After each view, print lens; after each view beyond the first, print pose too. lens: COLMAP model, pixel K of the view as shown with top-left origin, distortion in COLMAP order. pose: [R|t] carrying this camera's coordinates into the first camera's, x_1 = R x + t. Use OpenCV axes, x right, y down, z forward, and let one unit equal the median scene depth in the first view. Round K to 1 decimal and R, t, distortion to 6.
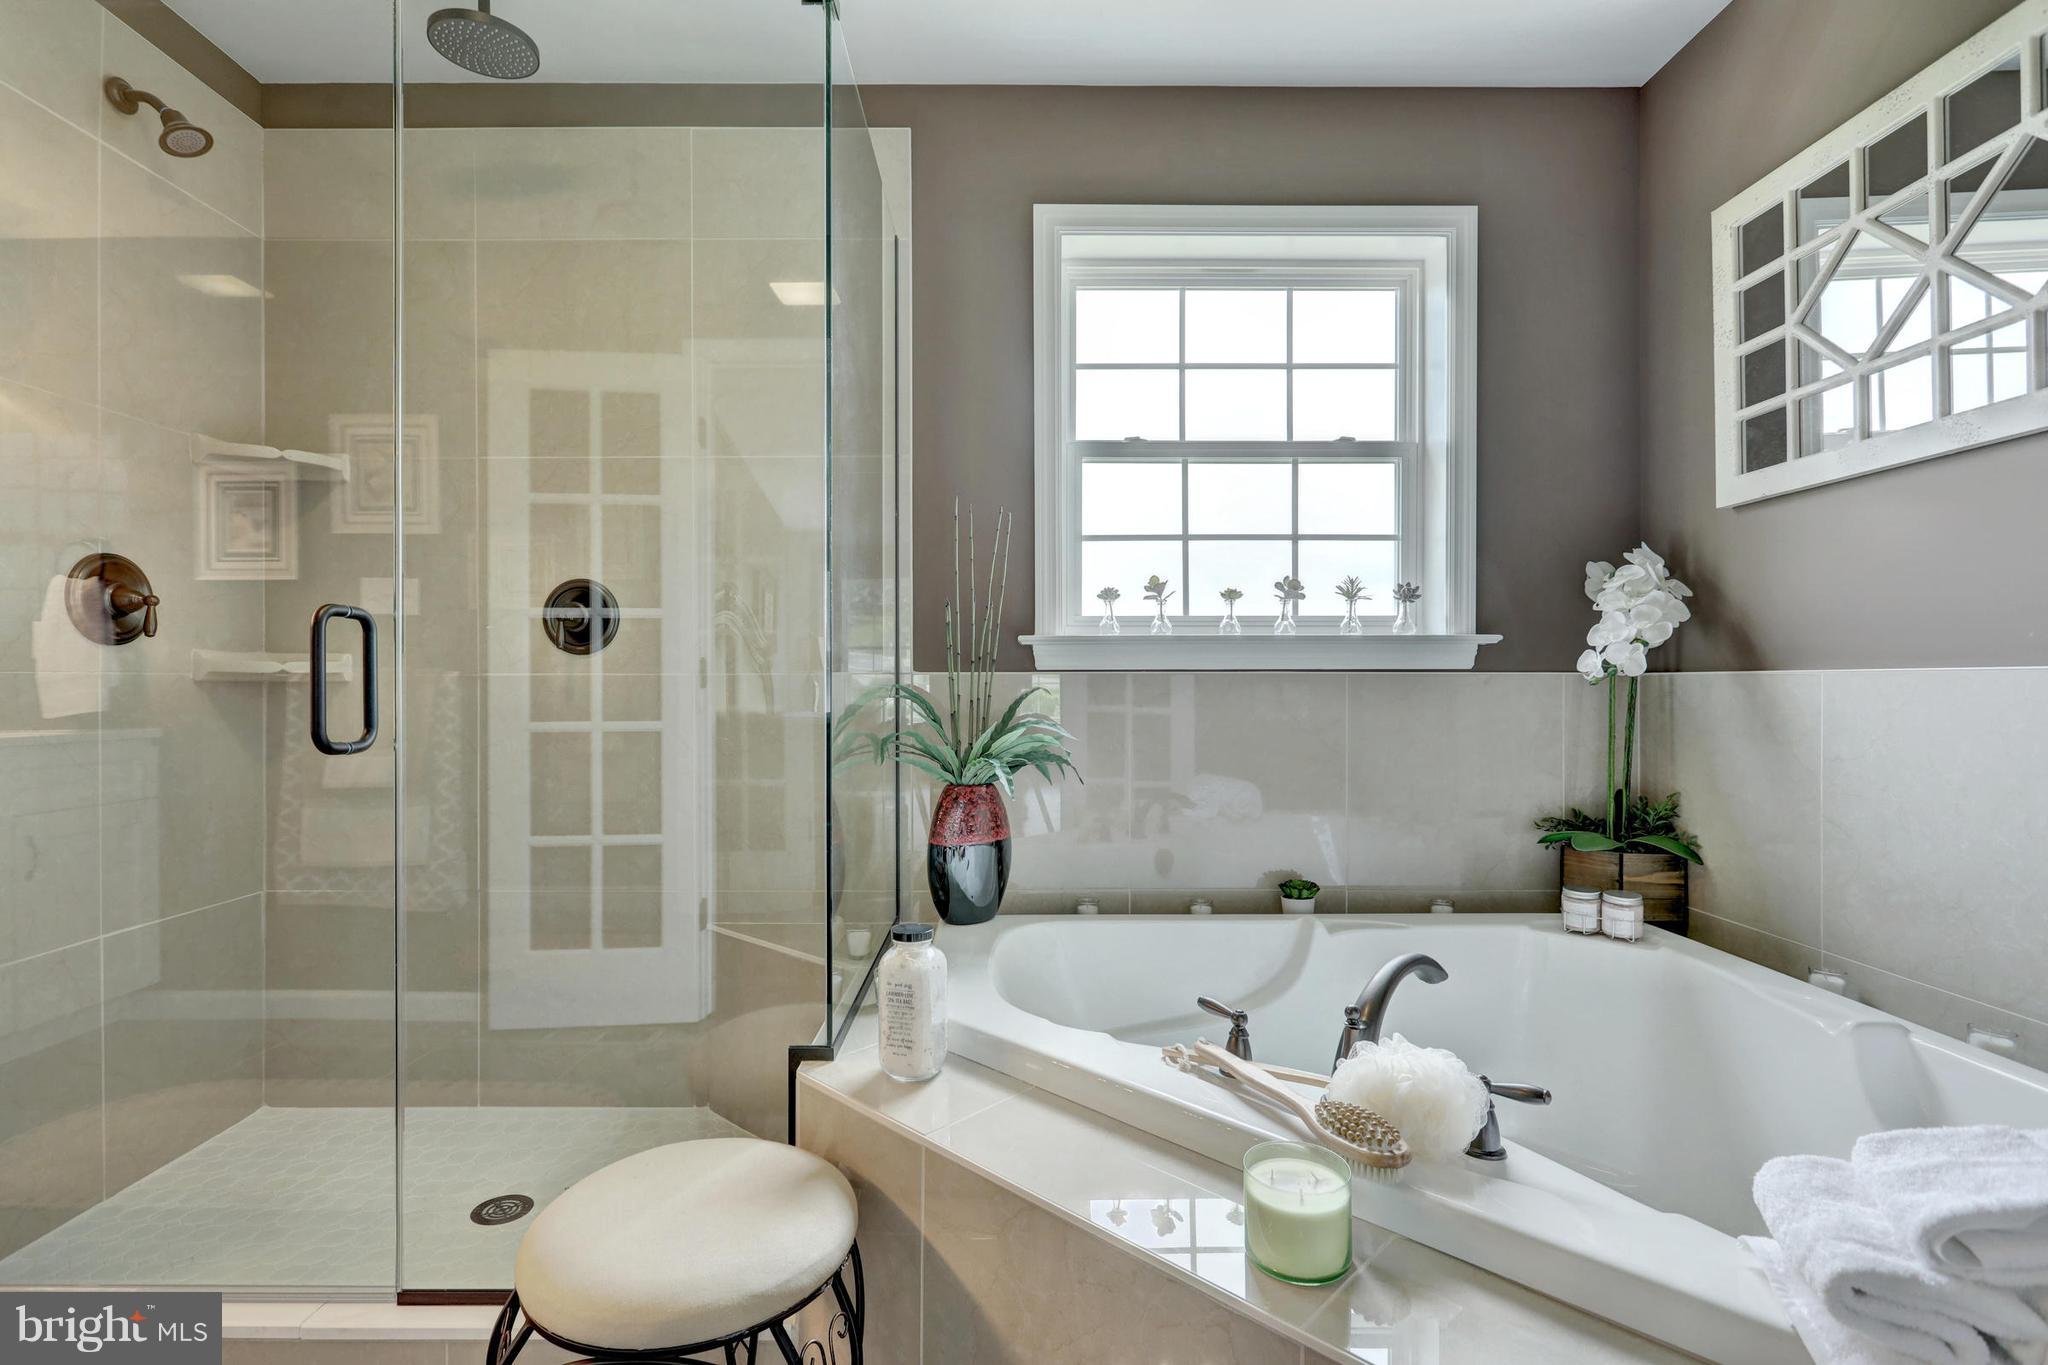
lens RADIAL K [[1030.2, 0, 994.6], [0, 1030.2, 687.0], [0, 0, 1]] dist [-0.001871, 0.001179]
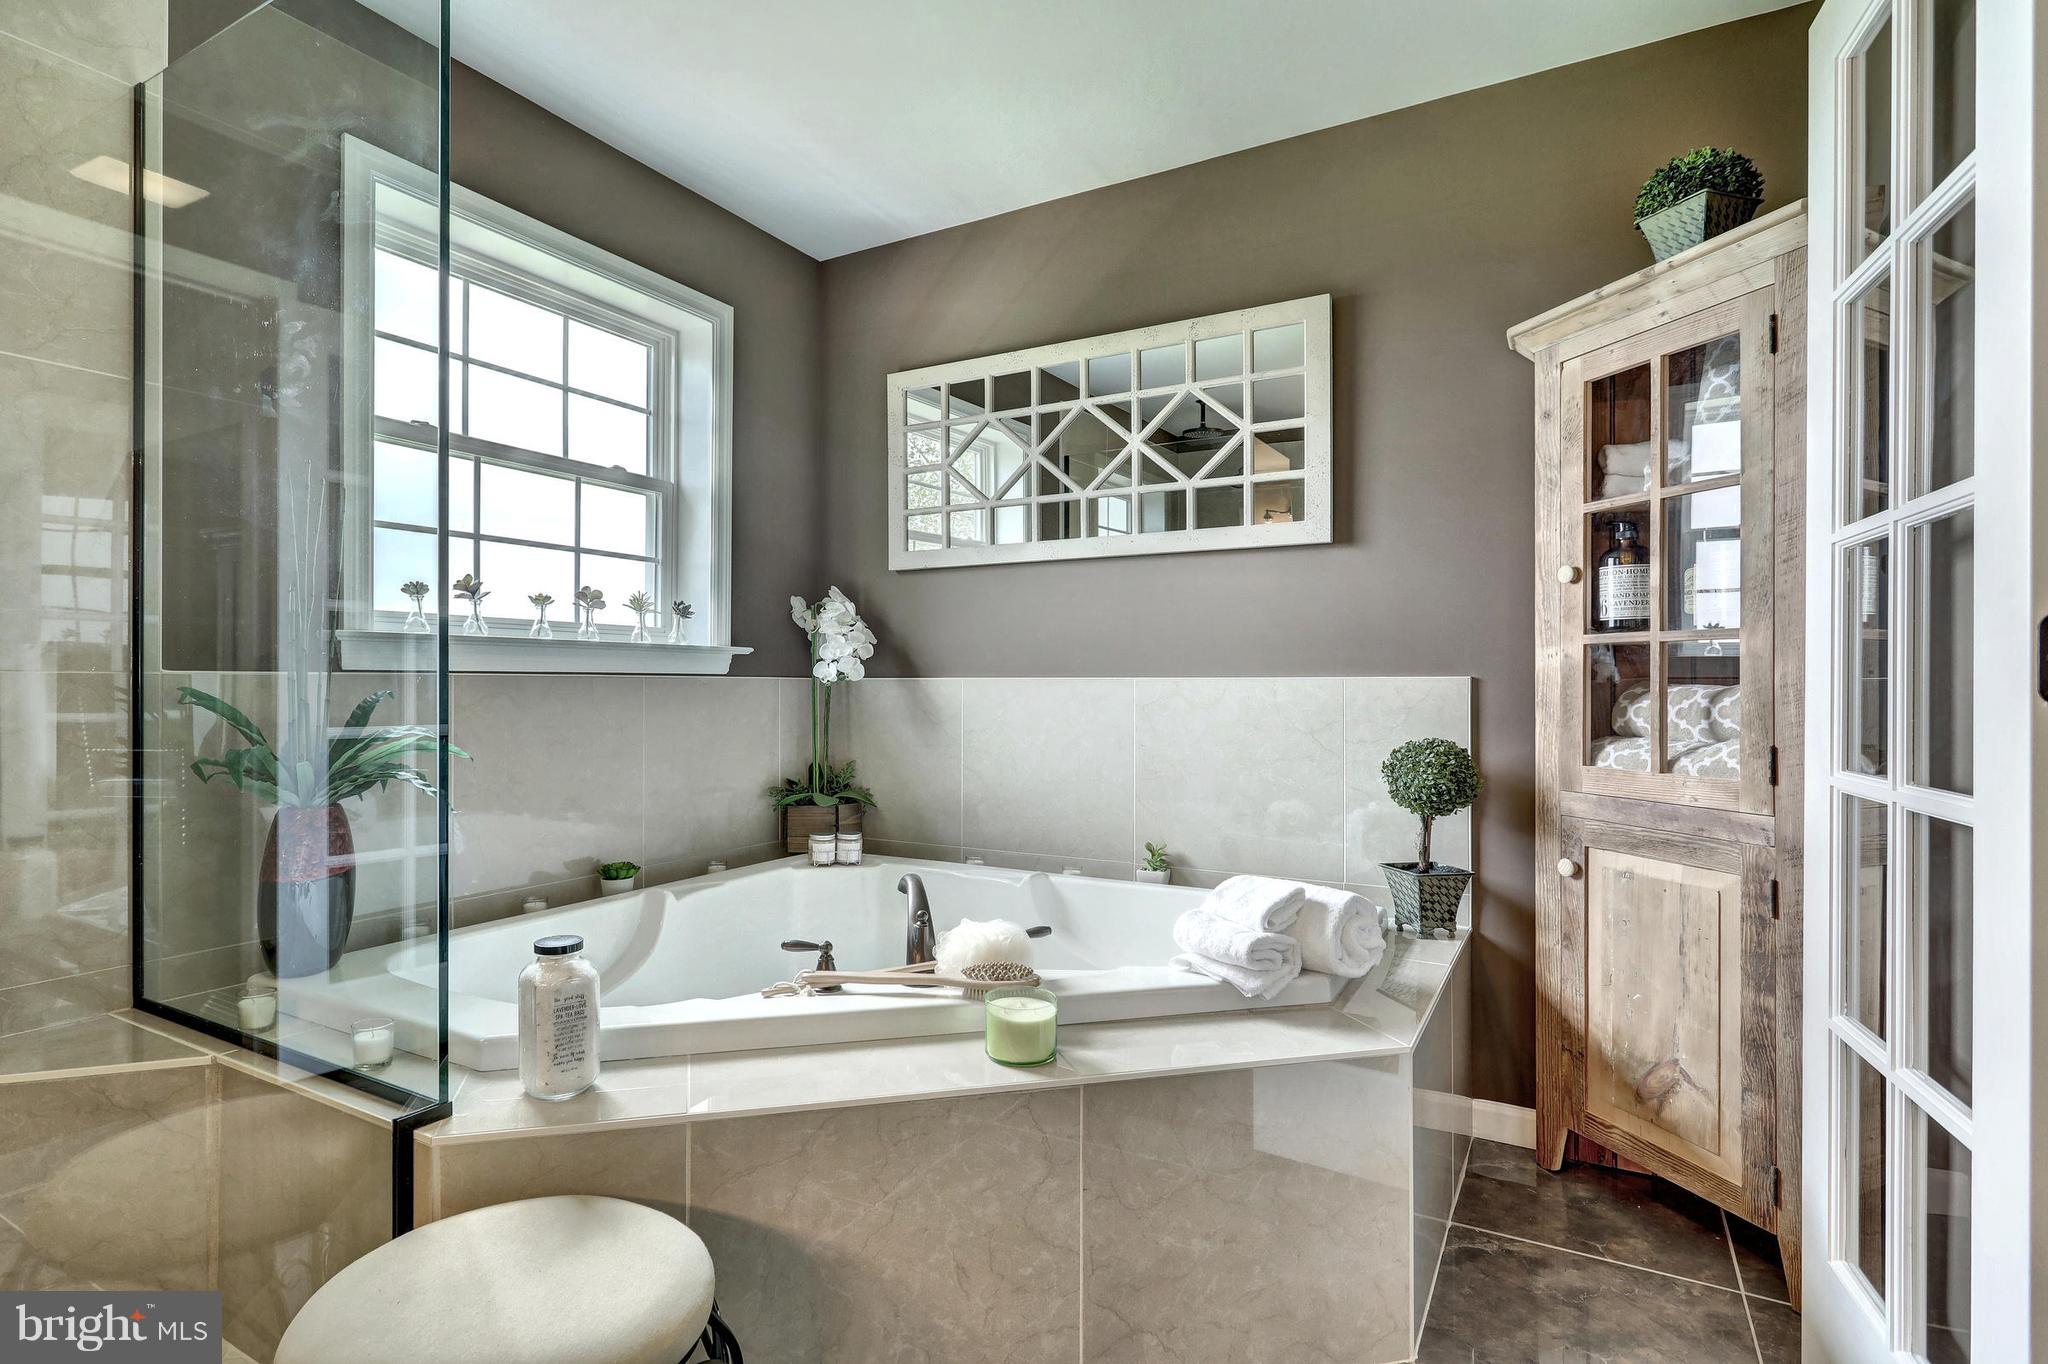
lens RADIAL K [[965.1, 0, 1008.1], [0, 965.1, 686.5], [0, 0, 1]] dist [-0.003186, 0.000686]
pose [[0.515927, 0.000105, 0.856632, -0.398448], [0.001439, 0.999998, -0.000989, -0.000798], [-0.856631, 0.001743, 0.515926, 0.110116]]
